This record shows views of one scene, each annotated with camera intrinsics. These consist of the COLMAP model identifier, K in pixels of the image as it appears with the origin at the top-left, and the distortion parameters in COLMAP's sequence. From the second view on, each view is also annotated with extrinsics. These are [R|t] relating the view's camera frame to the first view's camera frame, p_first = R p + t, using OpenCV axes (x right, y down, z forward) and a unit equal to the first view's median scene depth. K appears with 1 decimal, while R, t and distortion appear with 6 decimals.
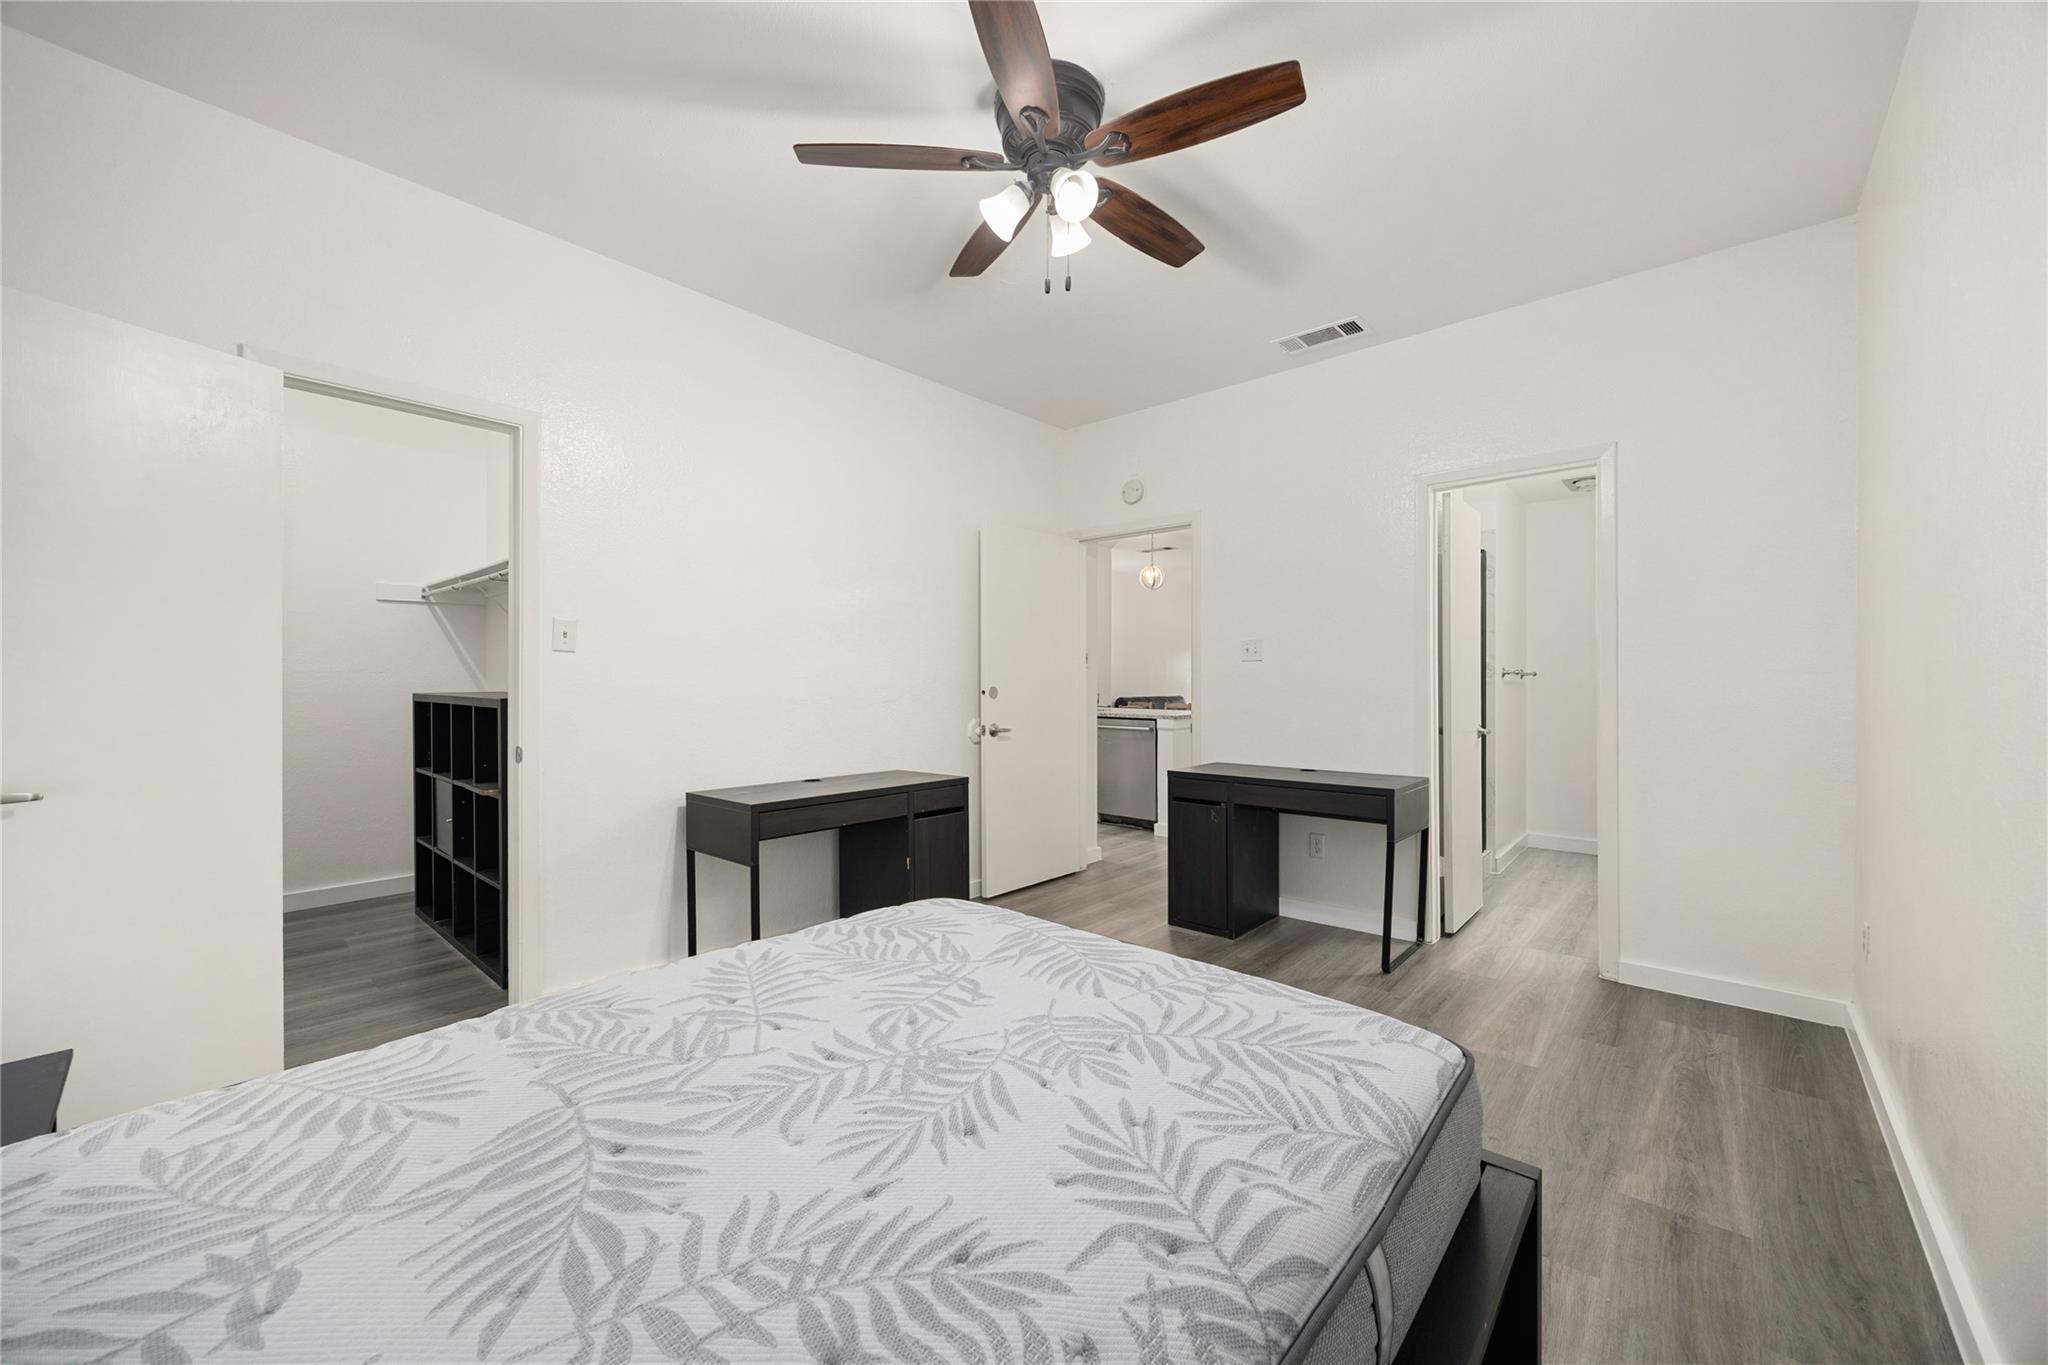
lens RADIAL K [[791.8, 0, 1025.9], [0, 791.8, 672.2], [0, 0, 1]] dist [-0.002220, -0.000299]
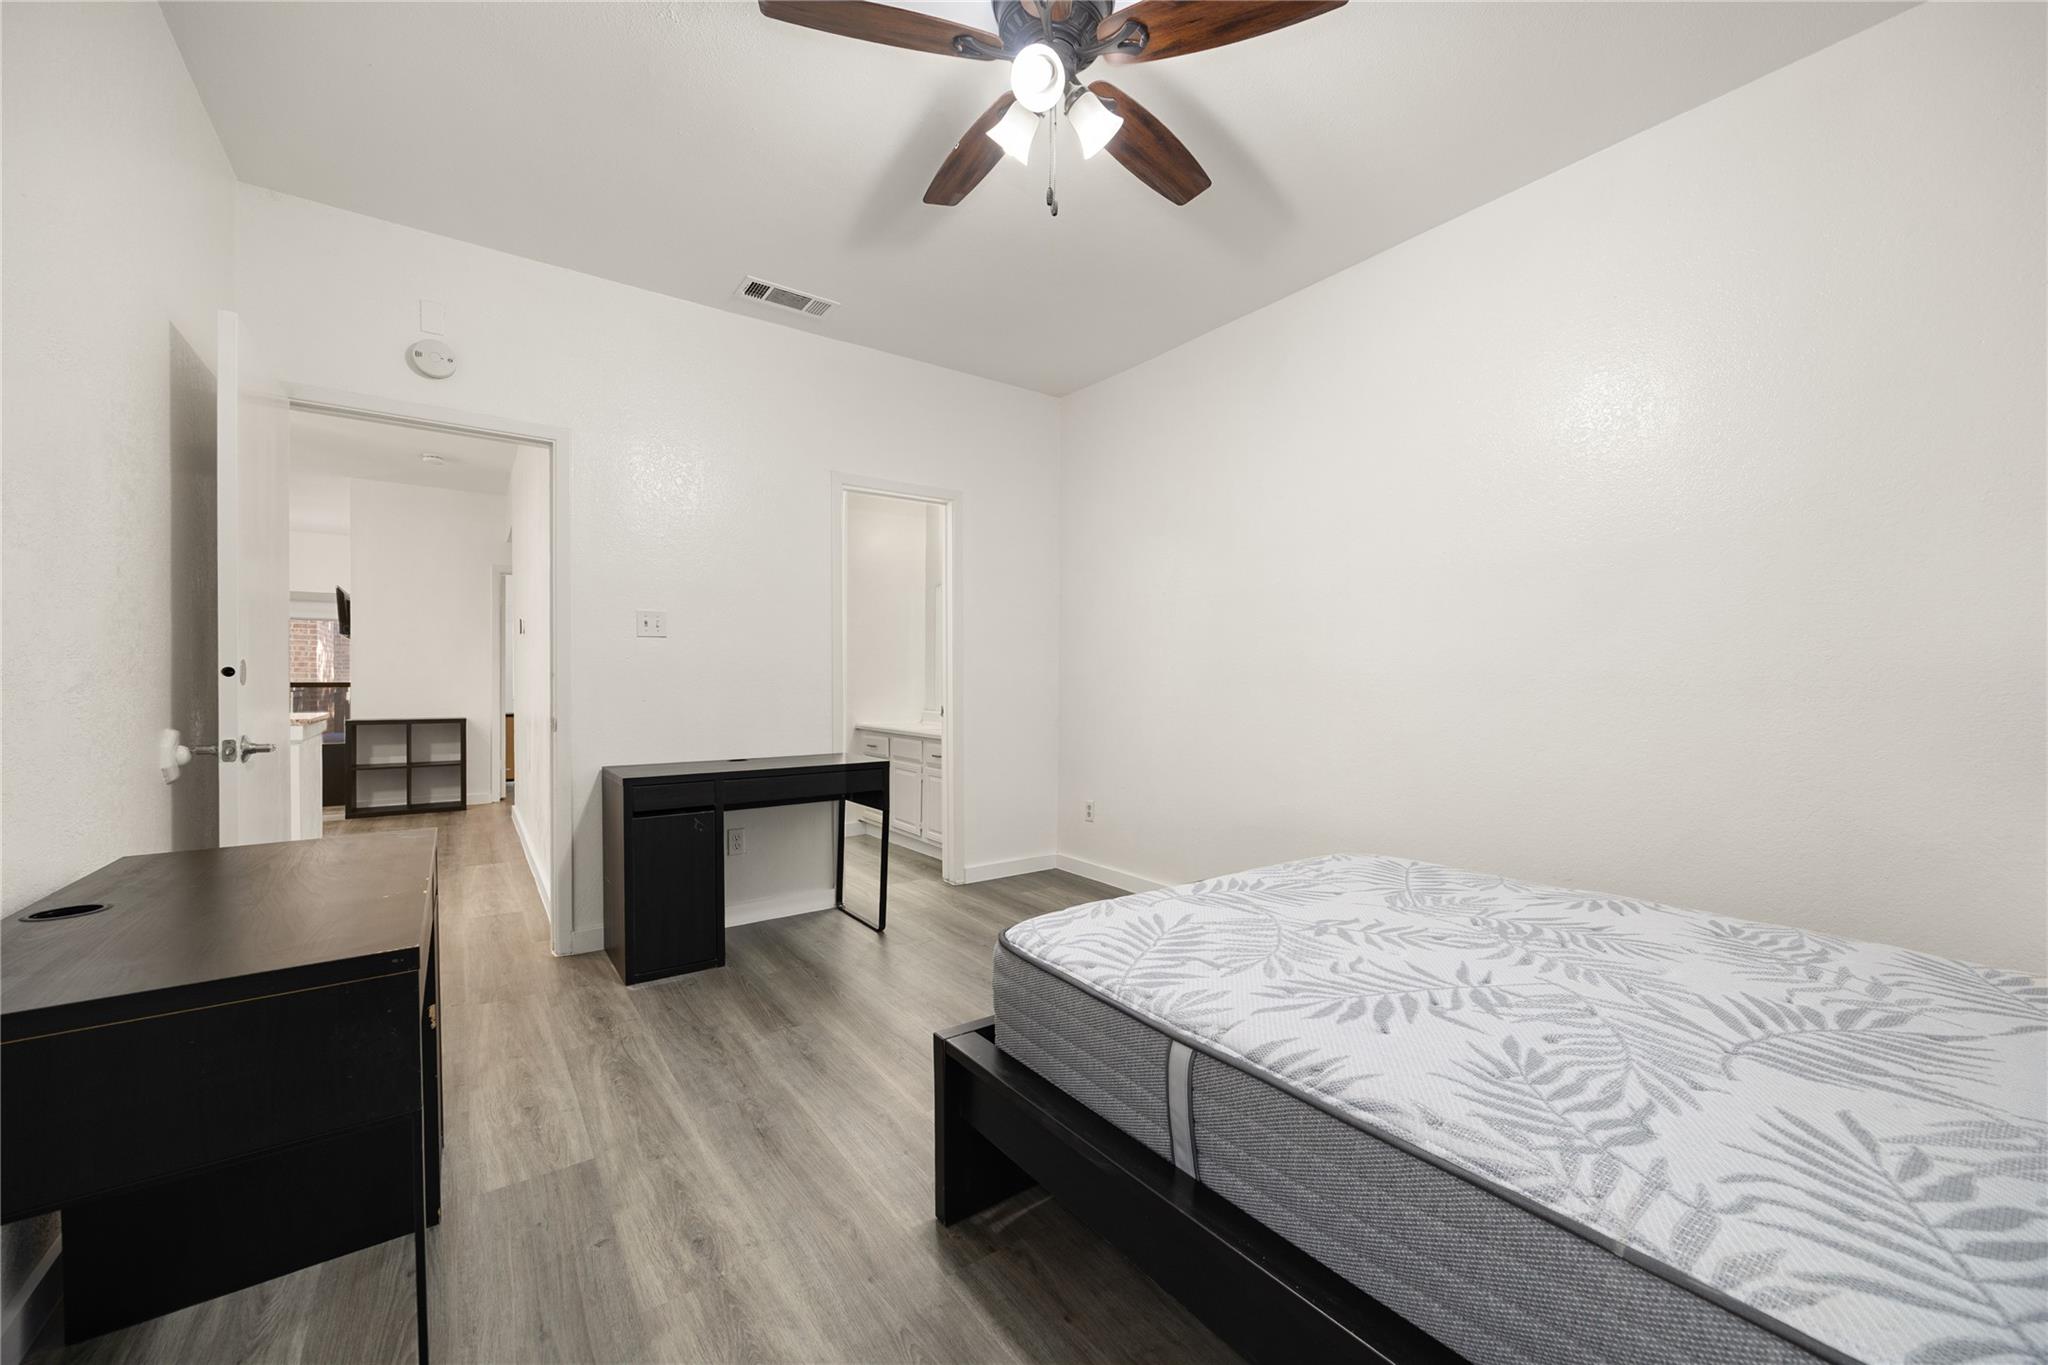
lens RADIAL K [[791.8, 0, 1015.6], [0, 791.8, 698.2], [0, 0, 1]] dist [-0.002220, -0.000299]
pose [[0.209890, -0.015856, 0.977596, -1.465536], [-0.014276, 0.999712, 0.019280, 0.080095], [-0.977621, -0.018003, 0.209603, 1.427840]]
